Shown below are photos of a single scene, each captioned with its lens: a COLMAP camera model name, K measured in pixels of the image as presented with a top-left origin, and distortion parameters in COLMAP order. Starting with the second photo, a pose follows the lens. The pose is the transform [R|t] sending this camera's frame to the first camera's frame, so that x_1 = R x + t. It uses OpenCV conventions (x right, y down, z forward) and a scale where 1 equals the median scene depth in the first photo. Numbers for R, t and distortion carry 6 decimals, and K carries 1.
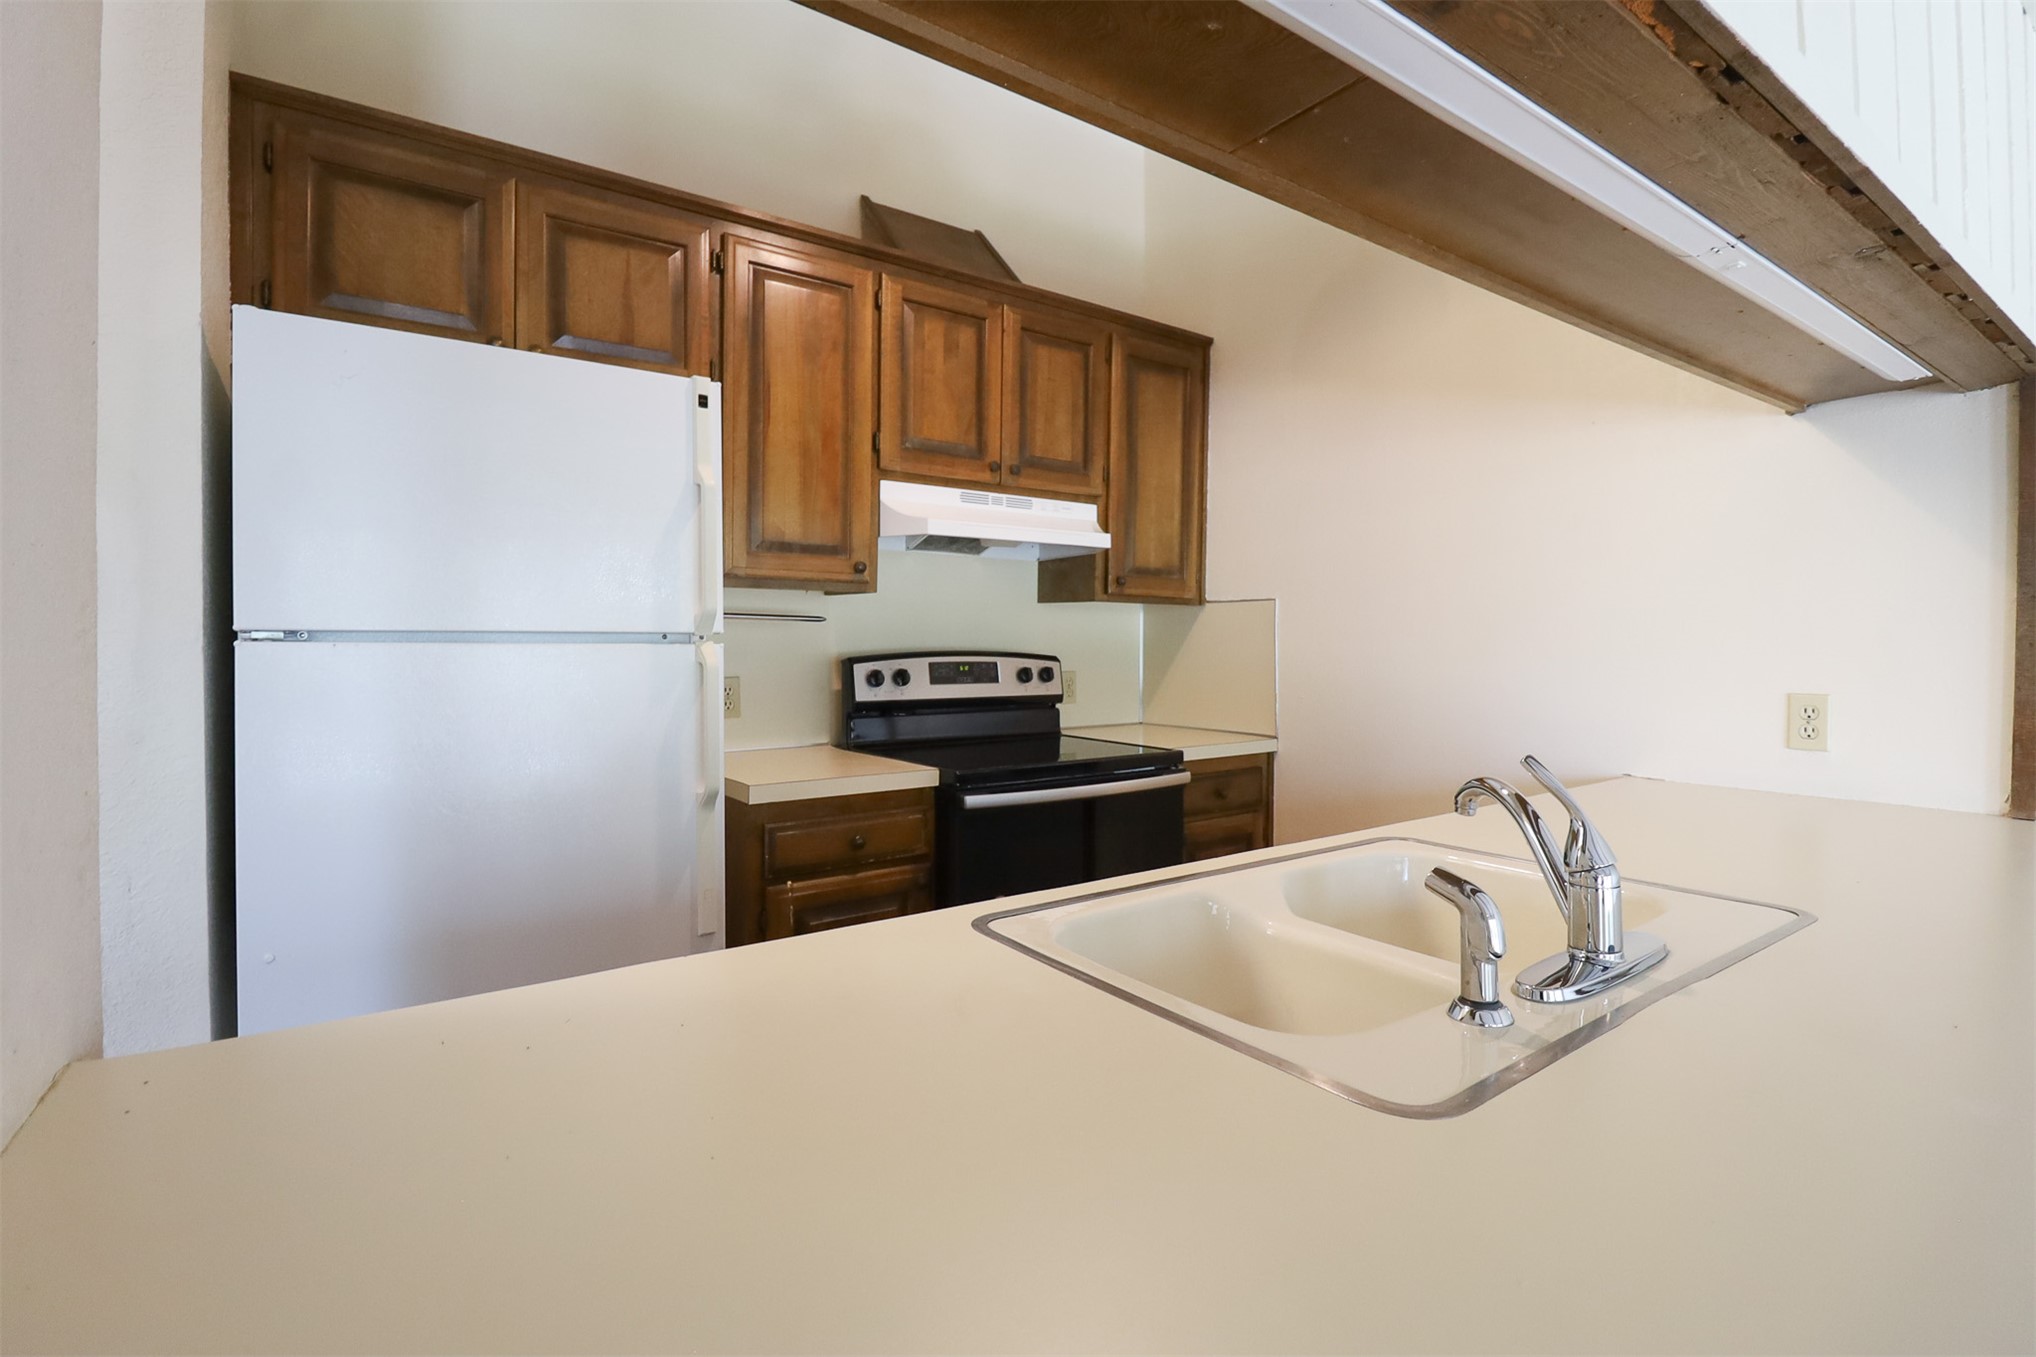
lens RADIAL K [[948.9, 0, 1023.2], [0, 948.9, 651.9], [0, 0, 1]] dist [-0.000616, -0.012298]
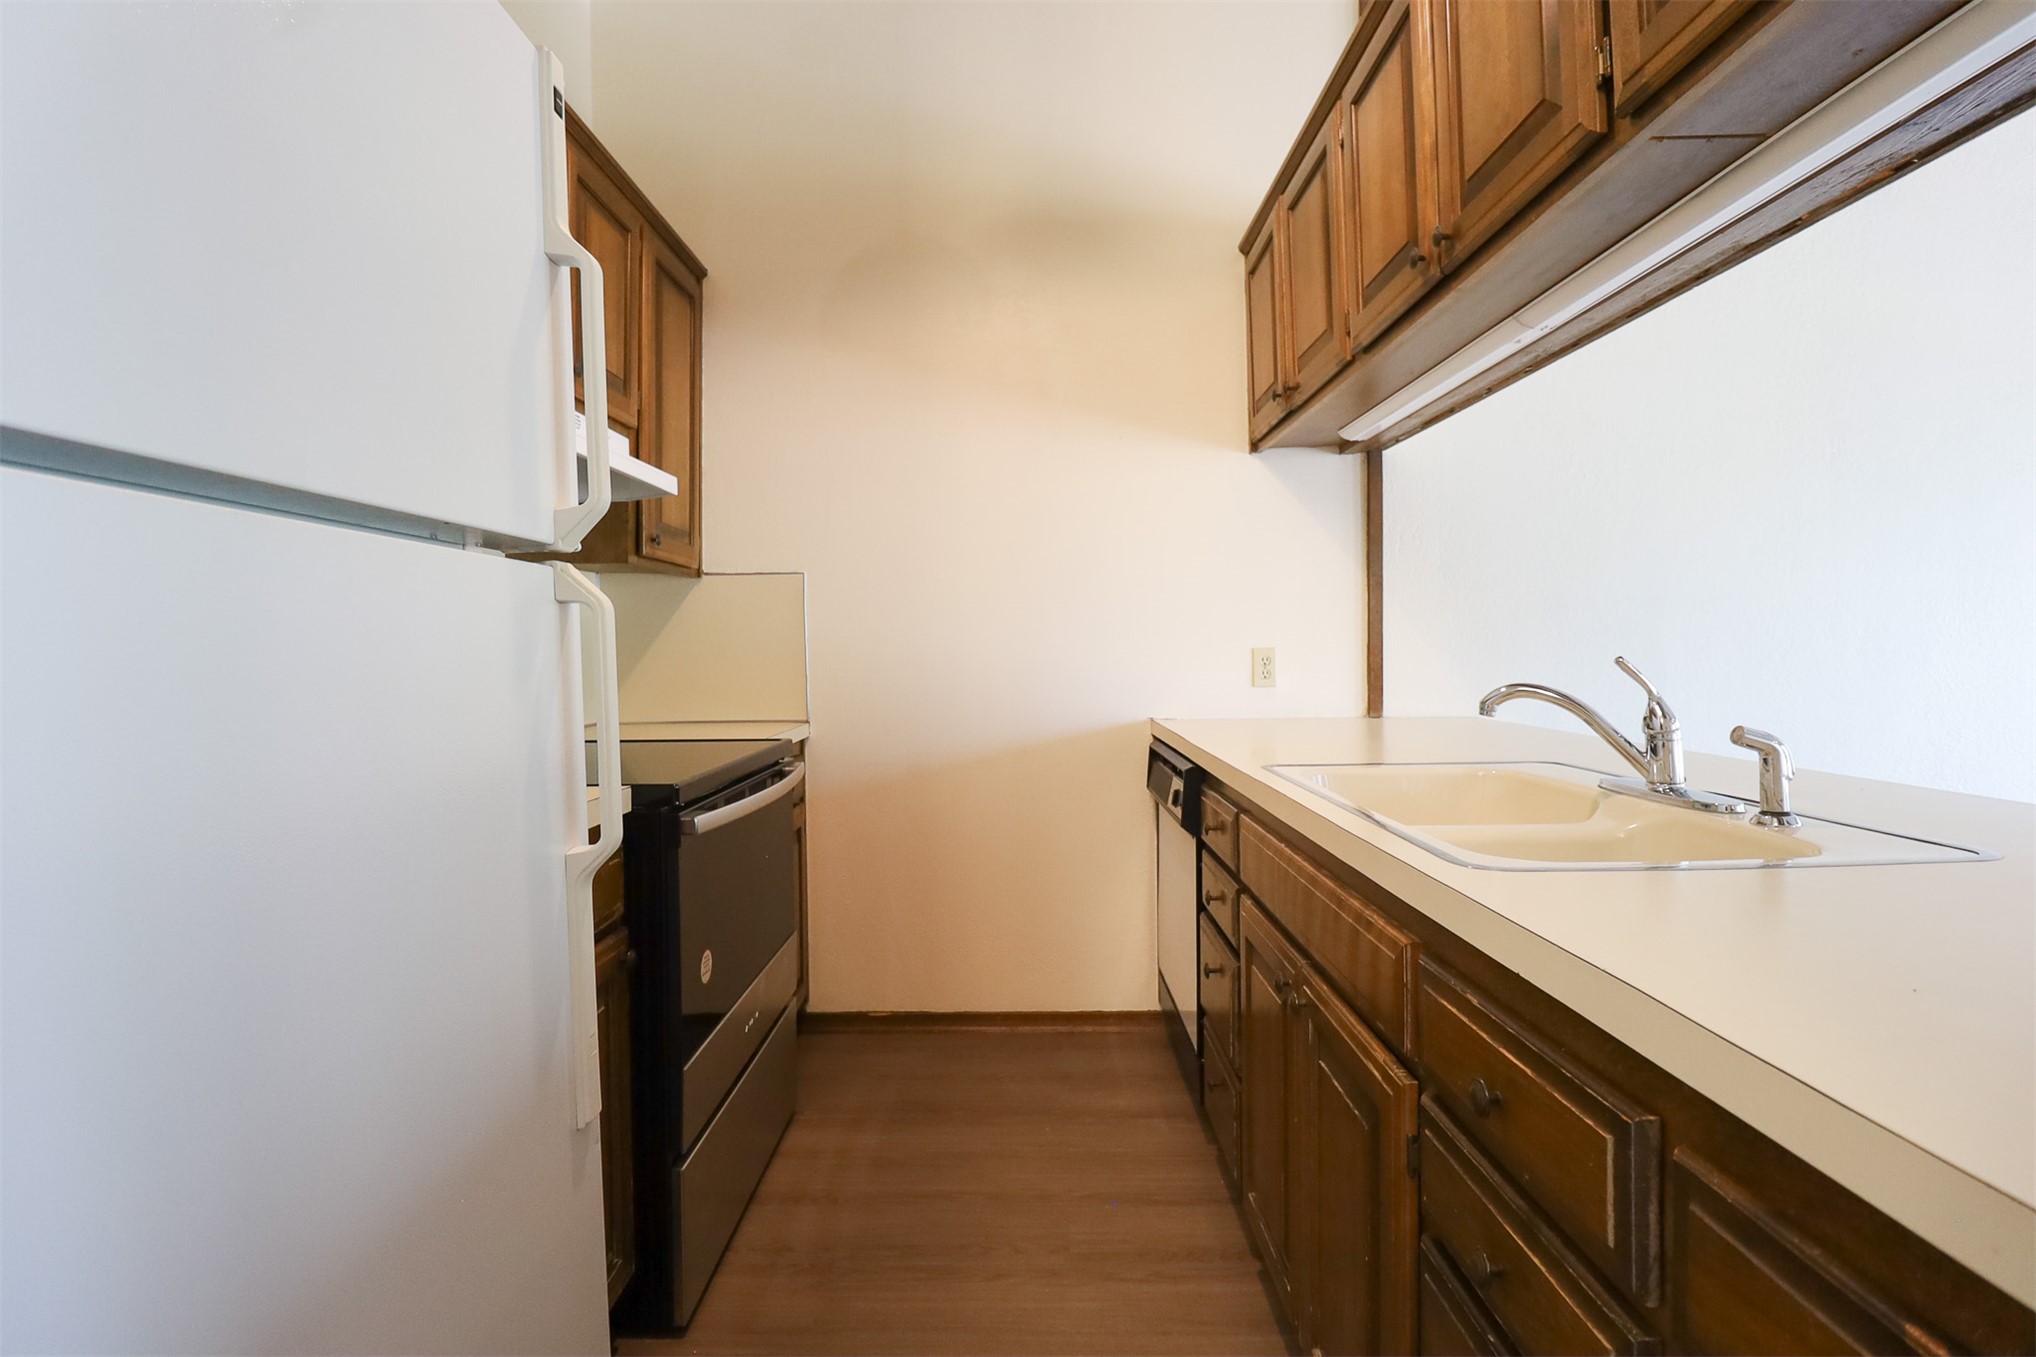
lens RADIAL K [[948.9, 0, 1023.2], [0, 948.9, 651.9], [0, 0, 1]] dist [-0.000616, -0.012298]
pose [[0.588066, -0.015304, 0.808668, -0.359130], [0.024124, 0.999708, 0.001376, 0.025785], [-0.808453, 0.018699, 0.588263, 0.287140]]
